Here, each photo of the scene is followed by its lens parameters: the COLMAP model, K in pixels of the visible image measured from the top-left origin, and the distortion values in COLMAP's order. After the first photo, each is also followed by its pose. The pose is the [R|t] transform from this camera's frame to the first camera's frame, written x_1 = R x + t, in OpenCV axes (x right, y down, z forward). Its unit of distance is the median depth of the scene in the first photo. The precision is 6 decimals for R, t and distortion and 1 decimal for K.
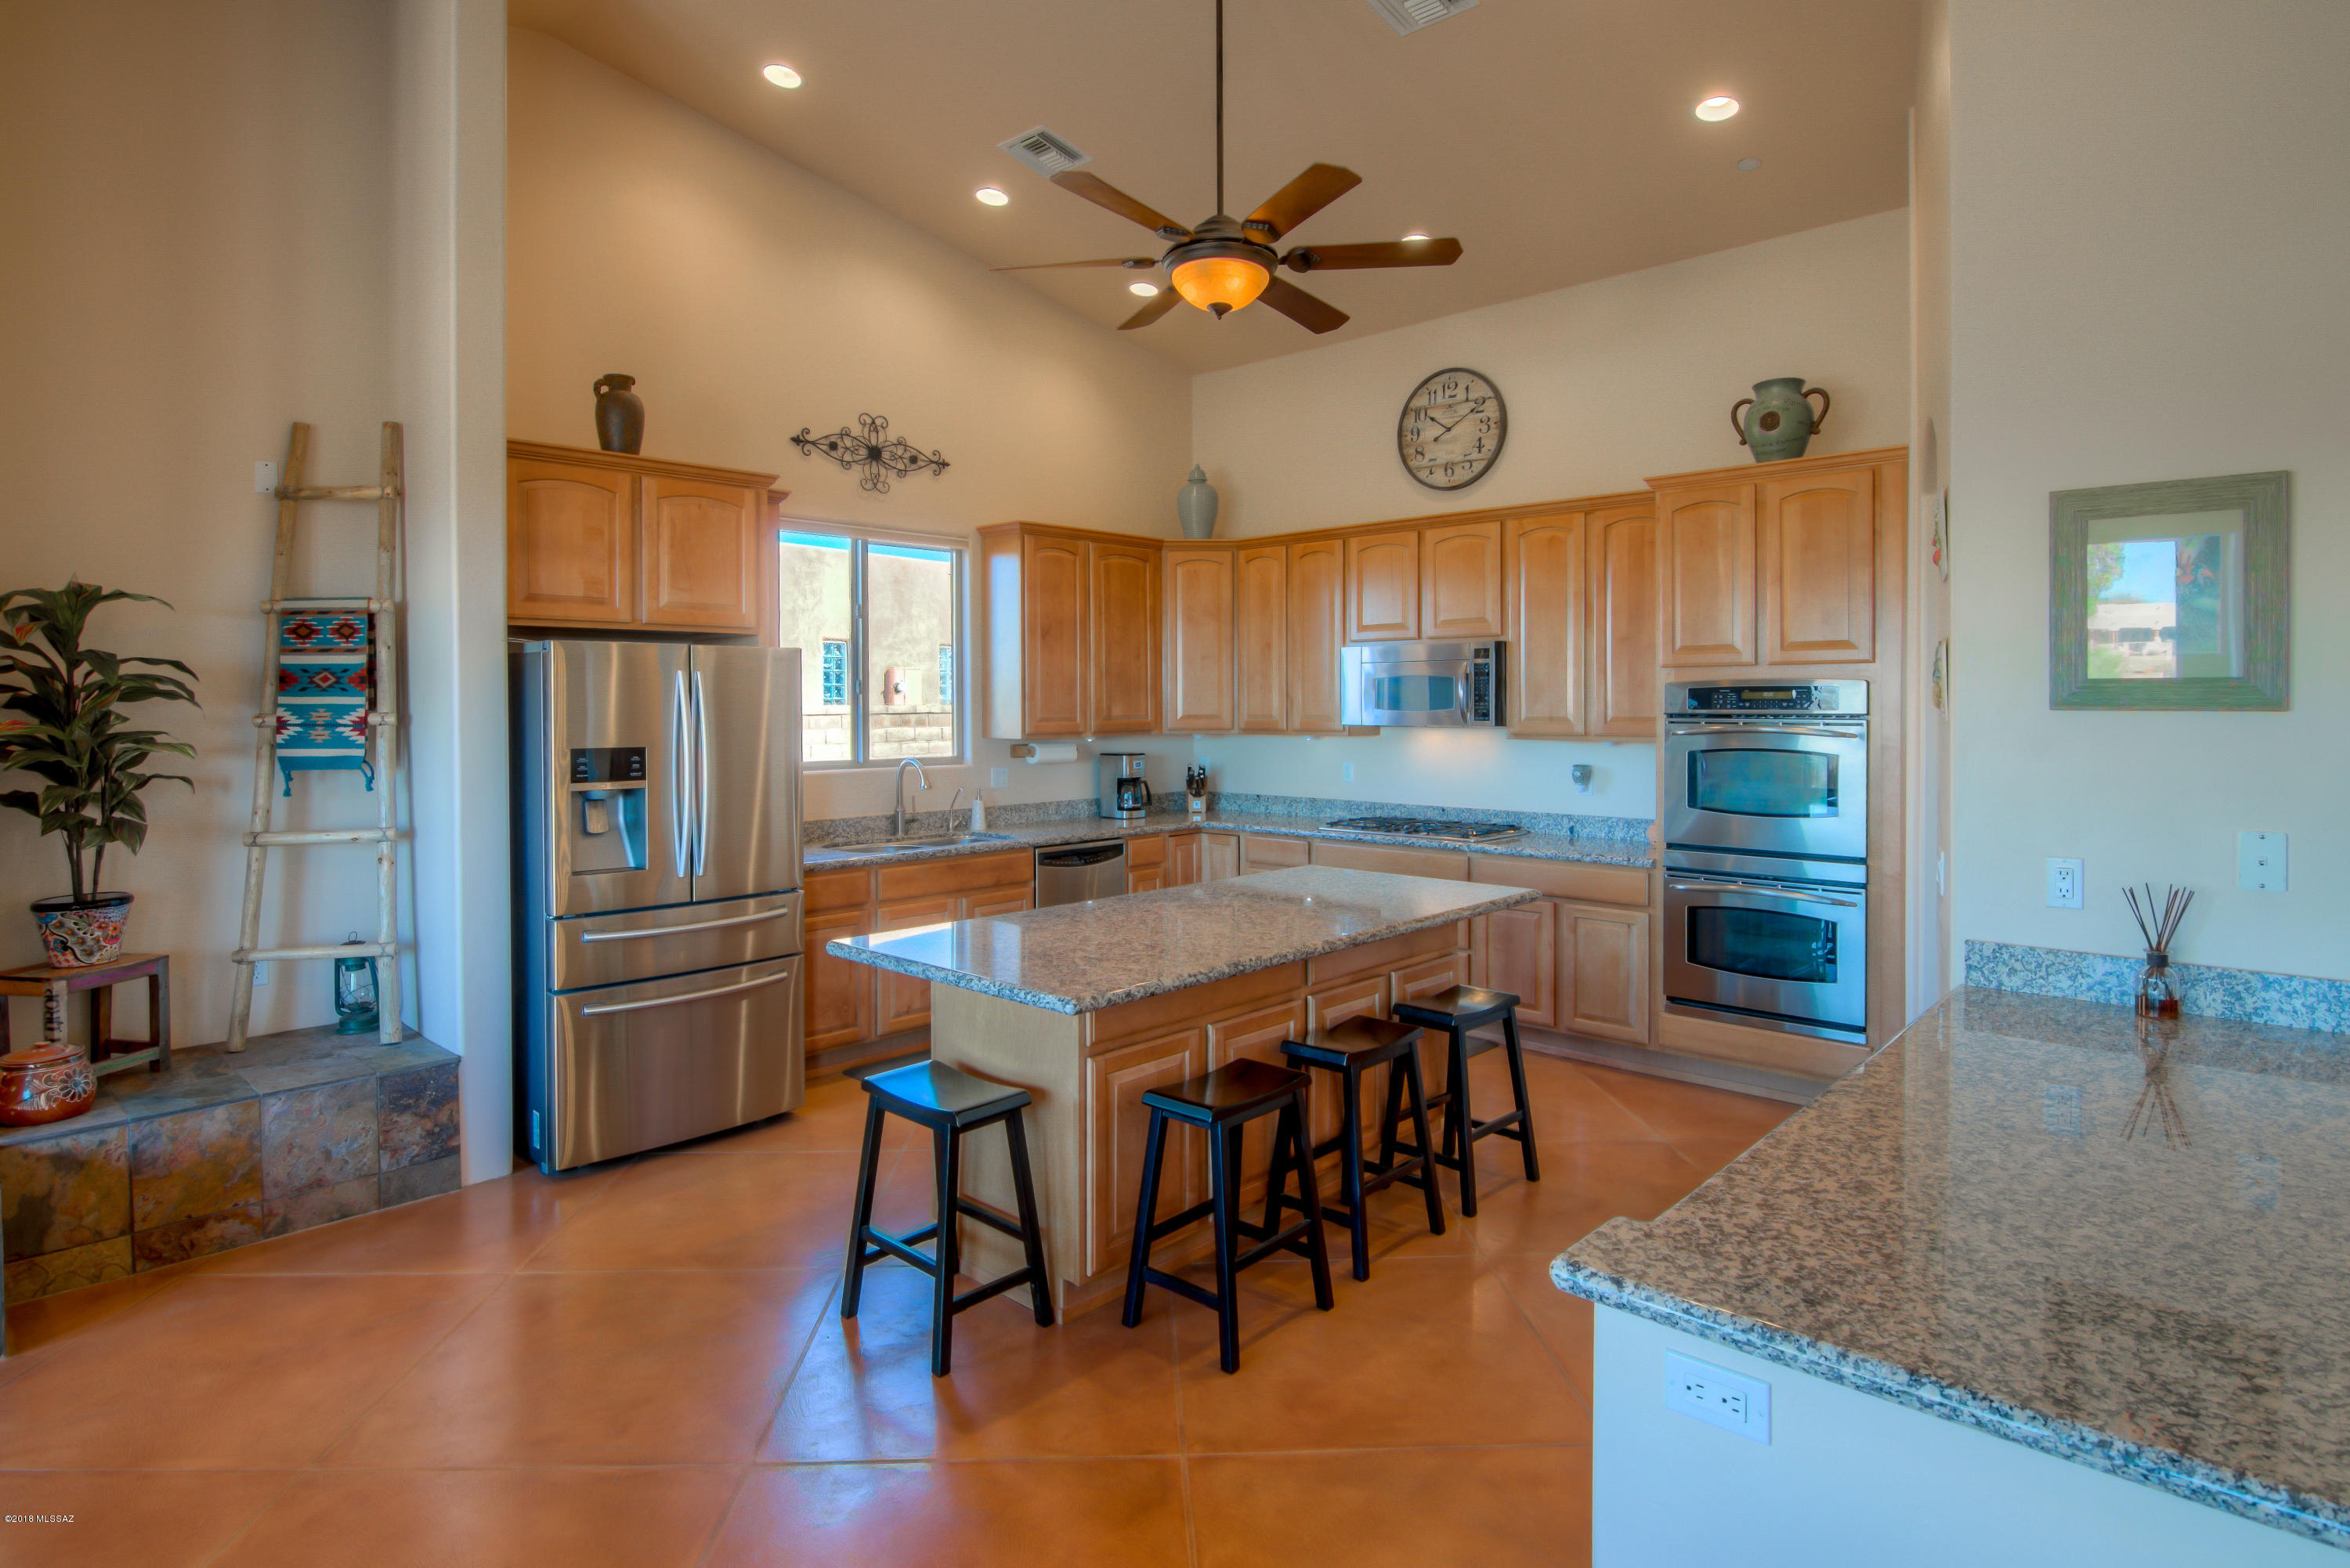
lens RADIAL K [[1257.1, 0, 1152.6], [0, 1257.1, 713.6], [0, 0, 1]] dist [-0.002861, -0.011546]
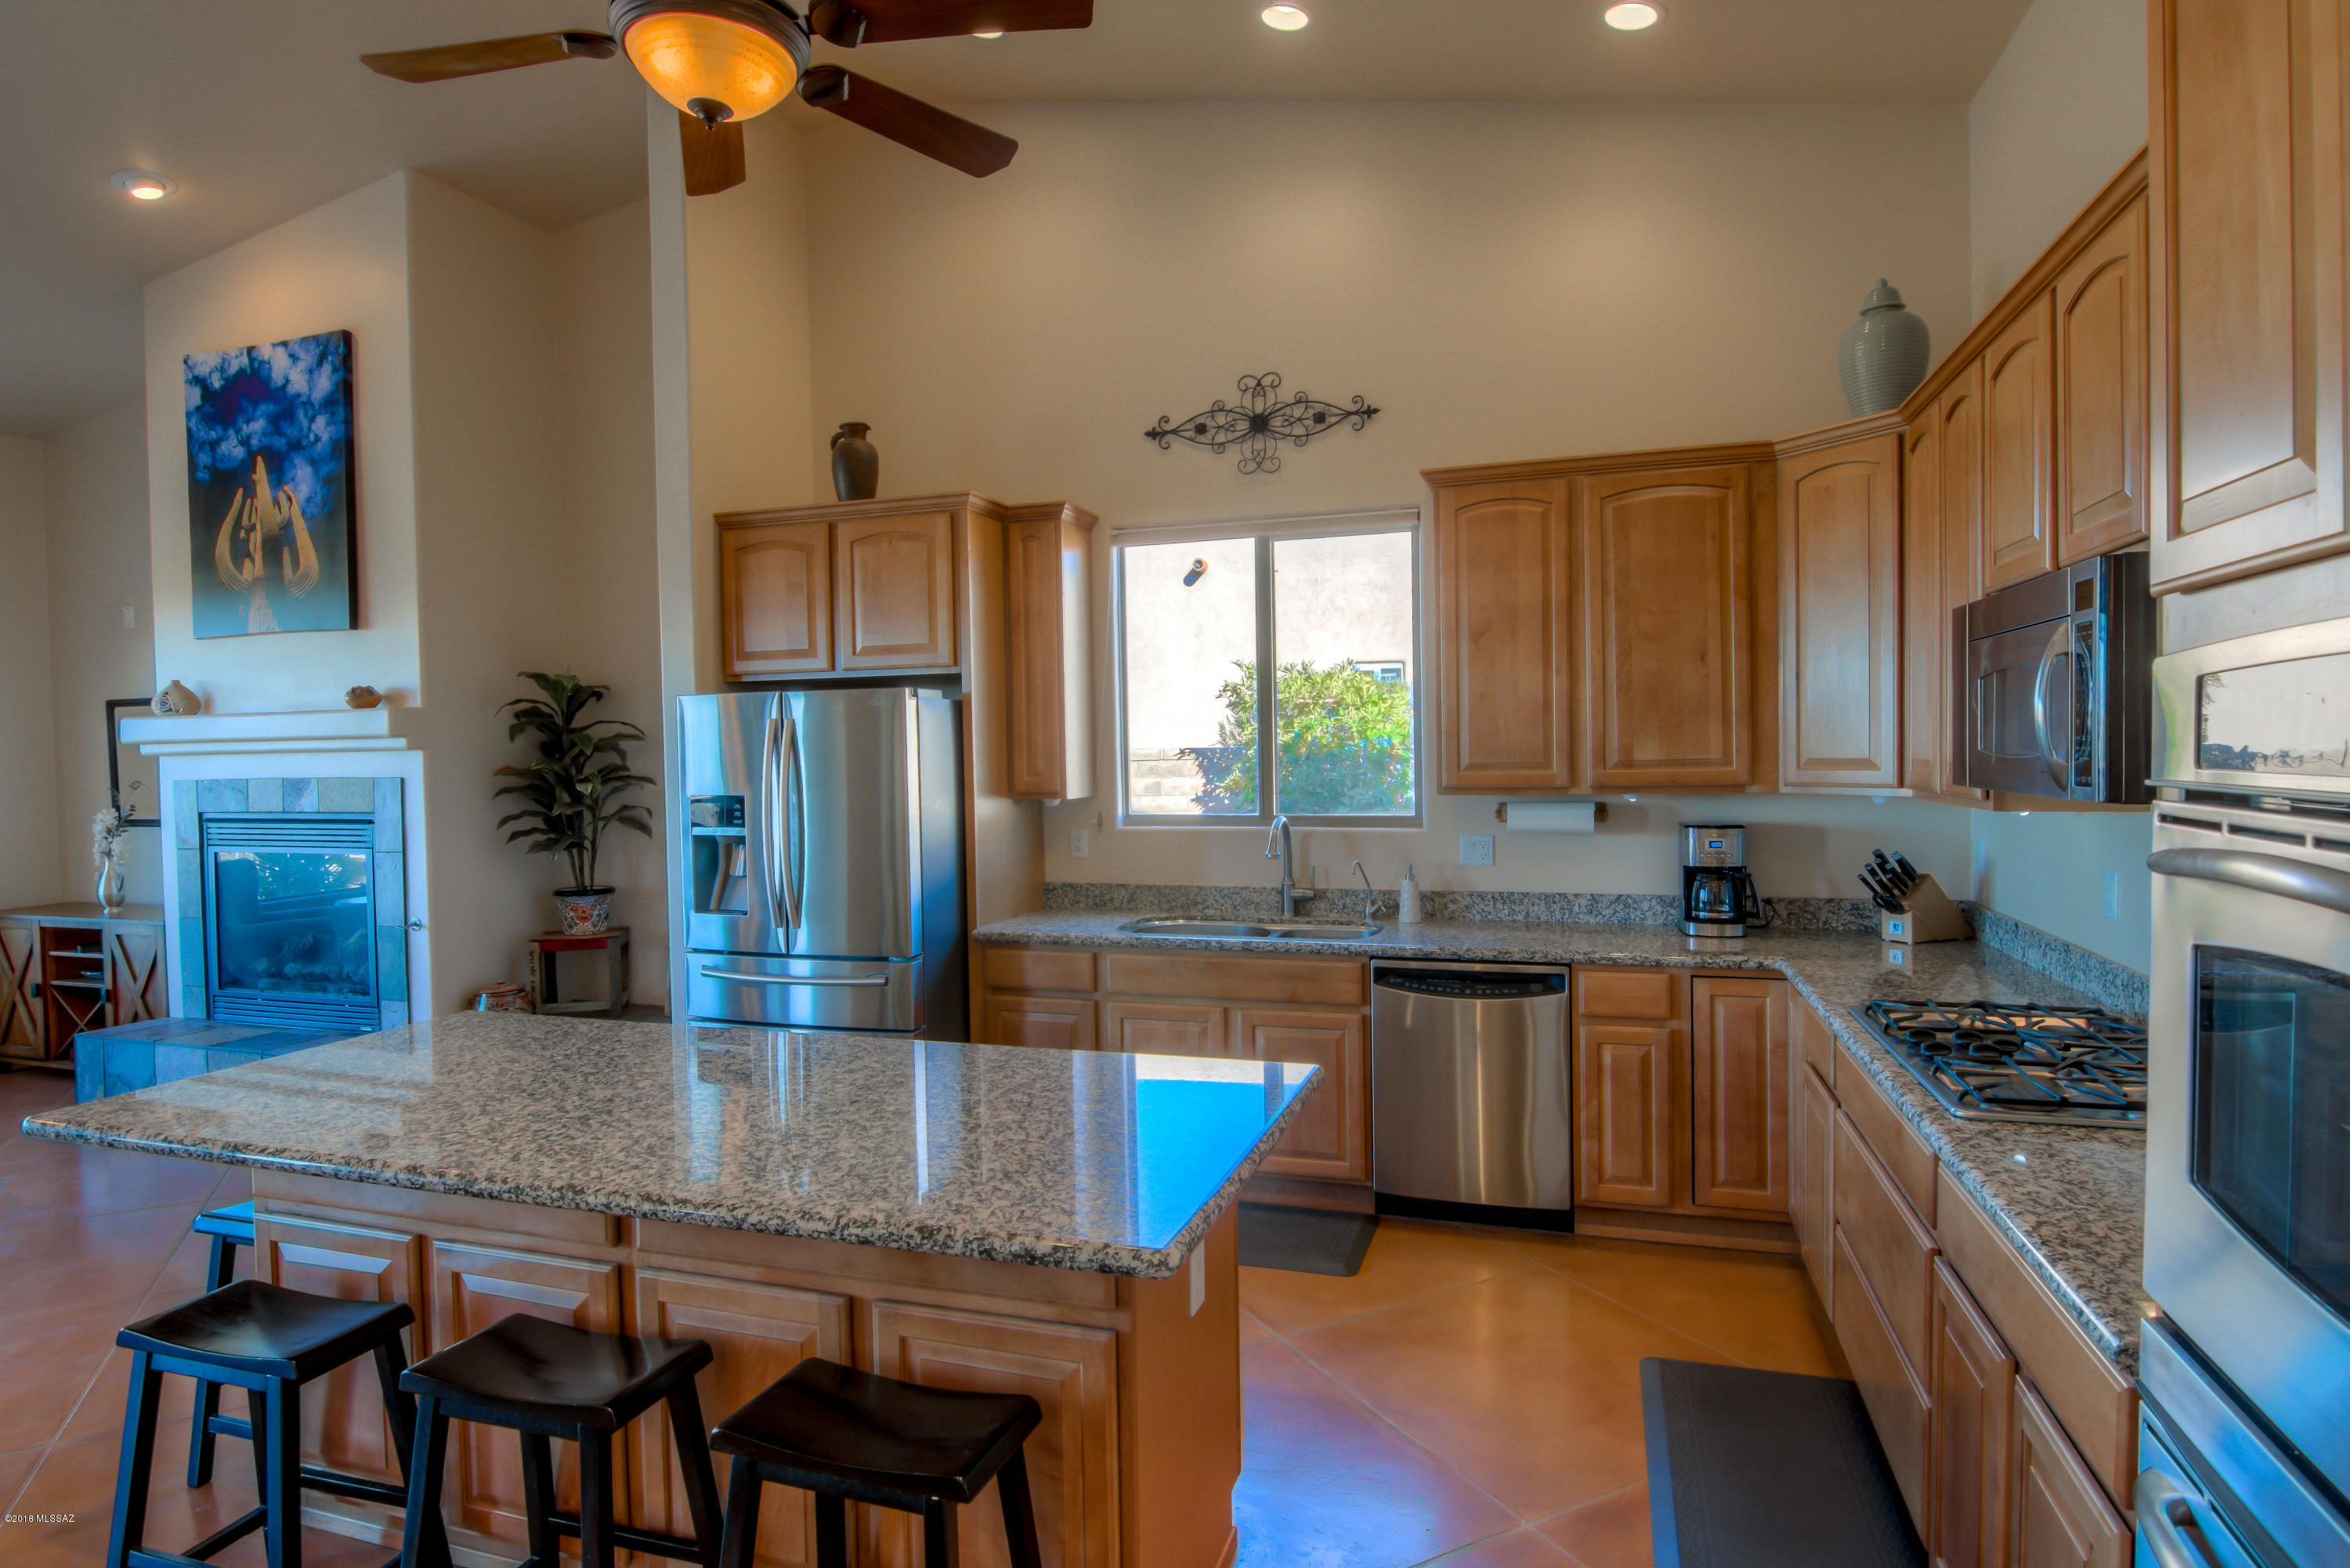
lens RADIAL K [[1263.0, 0, 1175.1], [0, 1263.0, 778.8], [0, 0, 1]] dist [0.000453, -0.015433]
pose [[0.430403, 0.019406, -0.902428, 0.565640], [0.007163, 0.999664, 0.024913, -0.008055], [0.902608, -0.017187, 0.430120, 0.740893]]
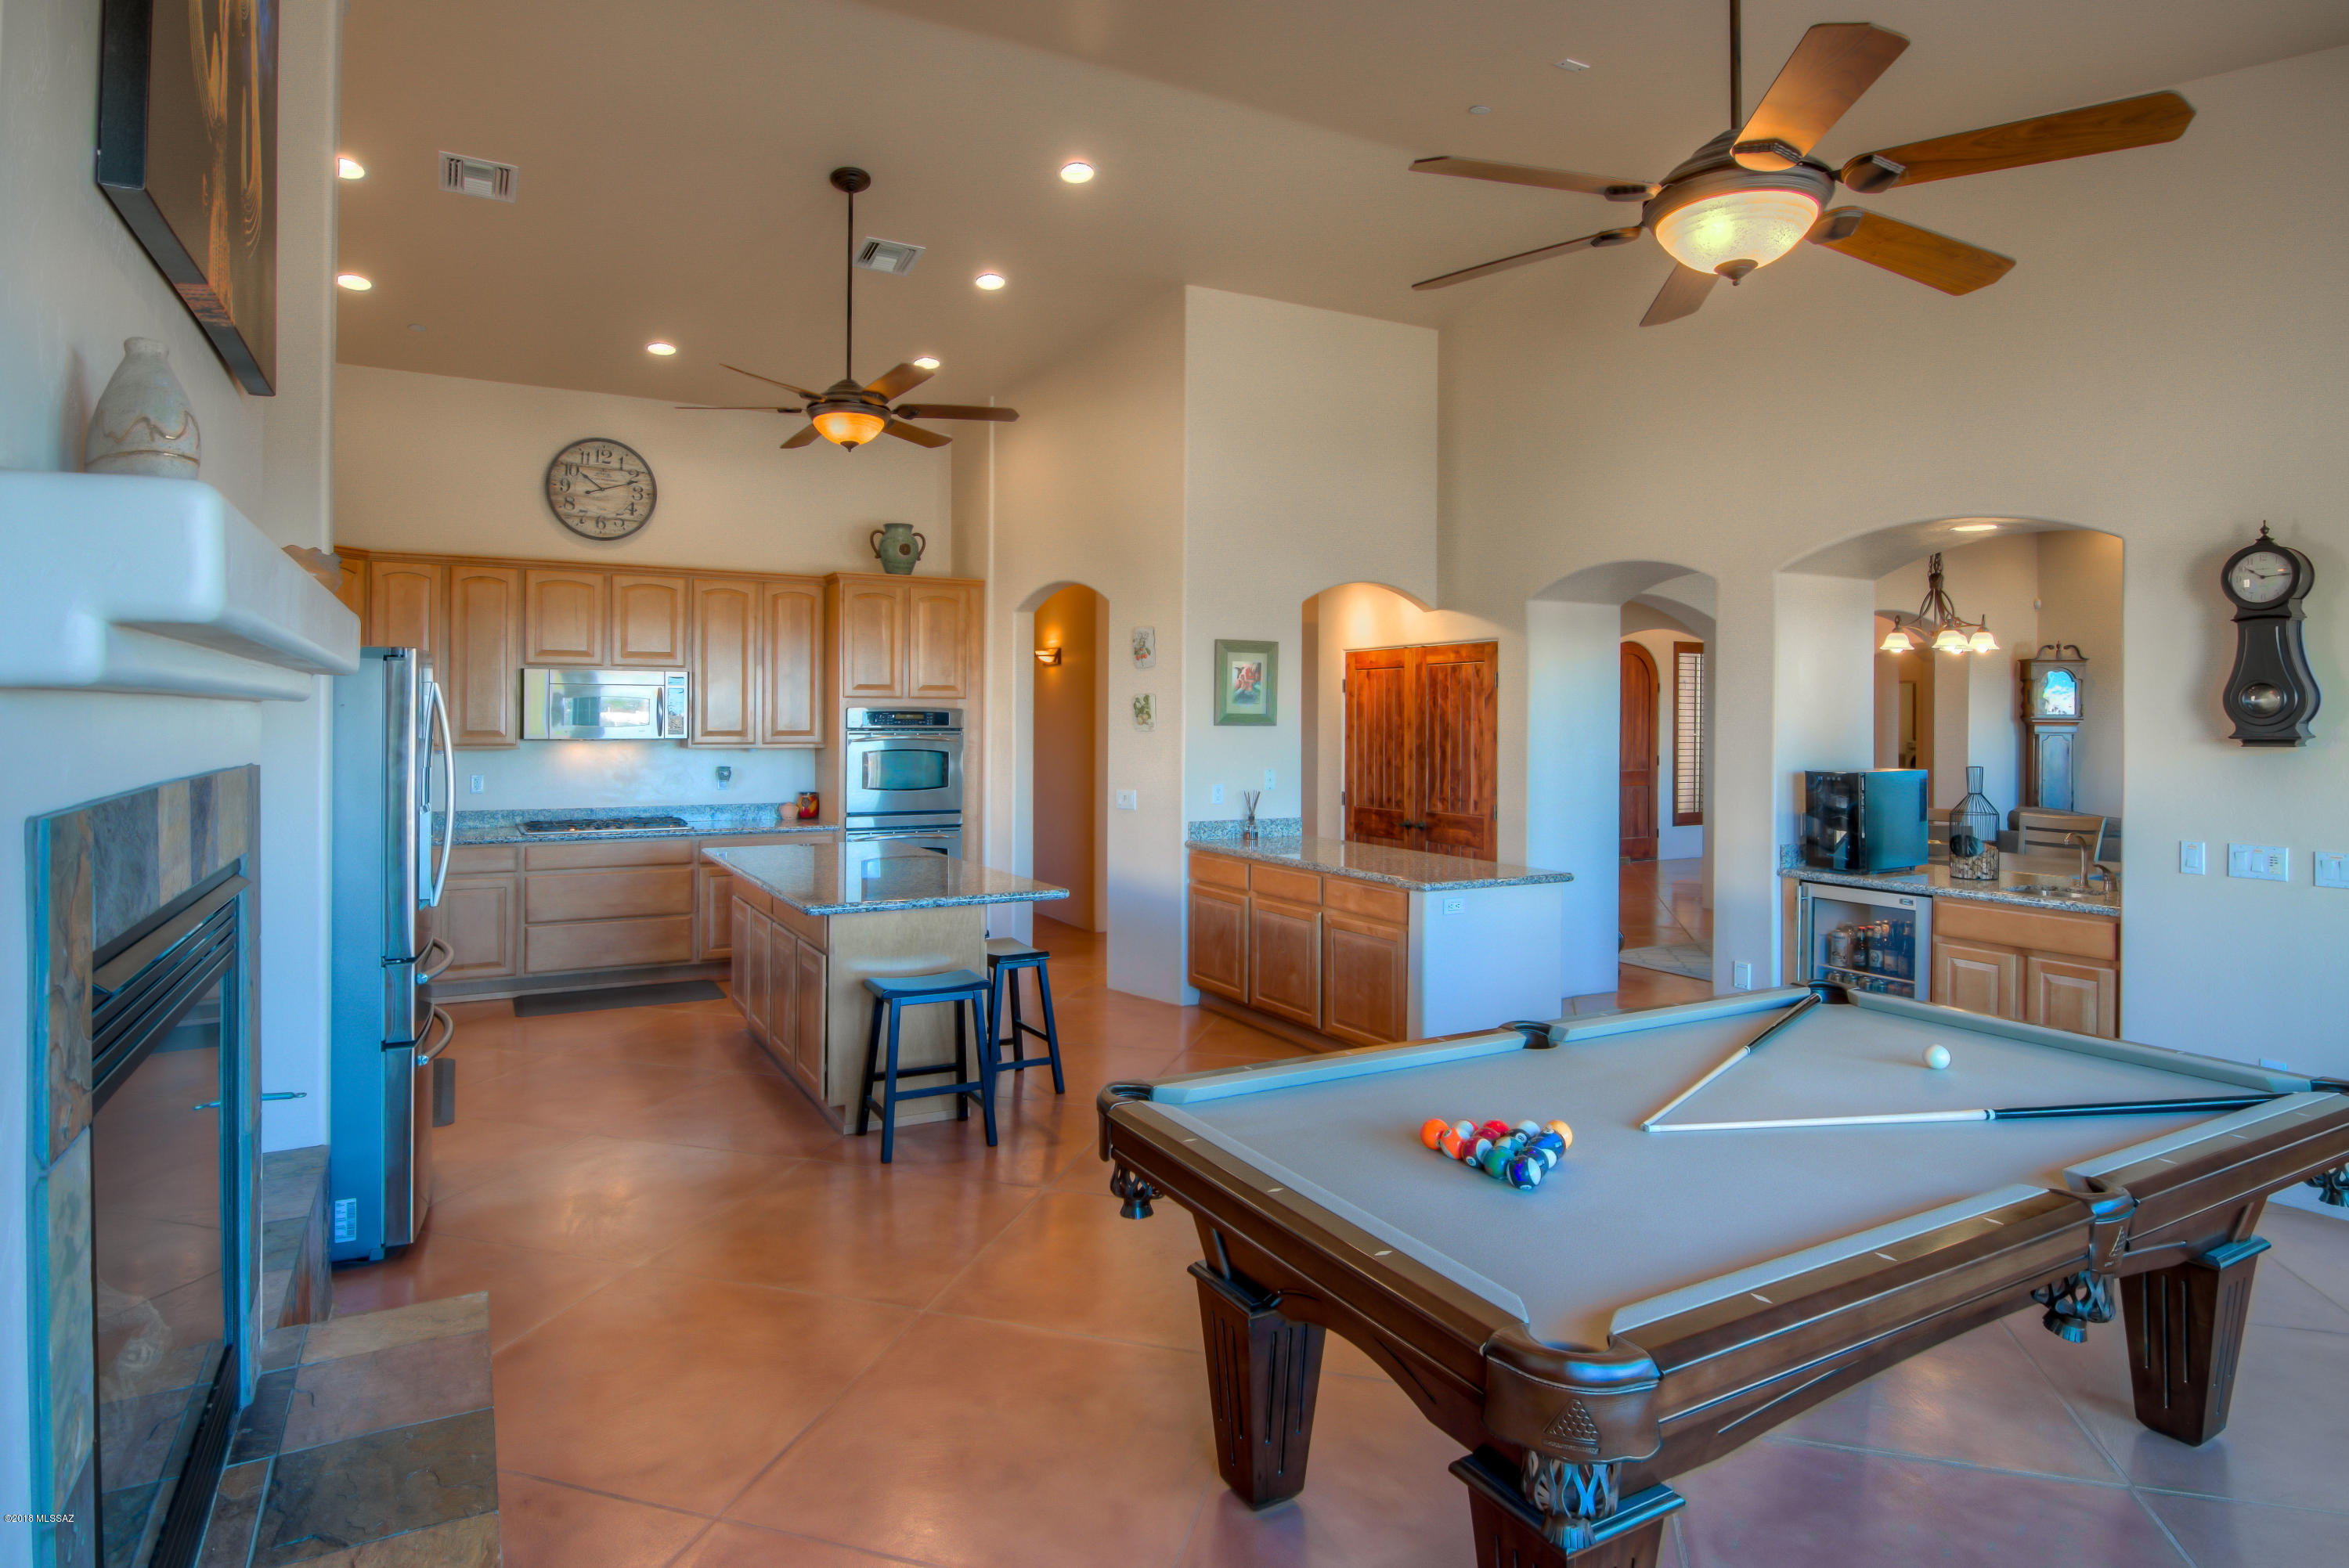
lens RADIAL K [[1209.2, 0, 1178.2], [0, 1209.2, 716.4], [0, 0, 1]] dist [0.000382, -0.000234]
pose [[0.273180, 0.005350, 0.961948, -0.921678], [0.003174, 0.999974, -0.006463, -0.003489], [-0.961958, 0.004819, 0.273156, 0.214500]]
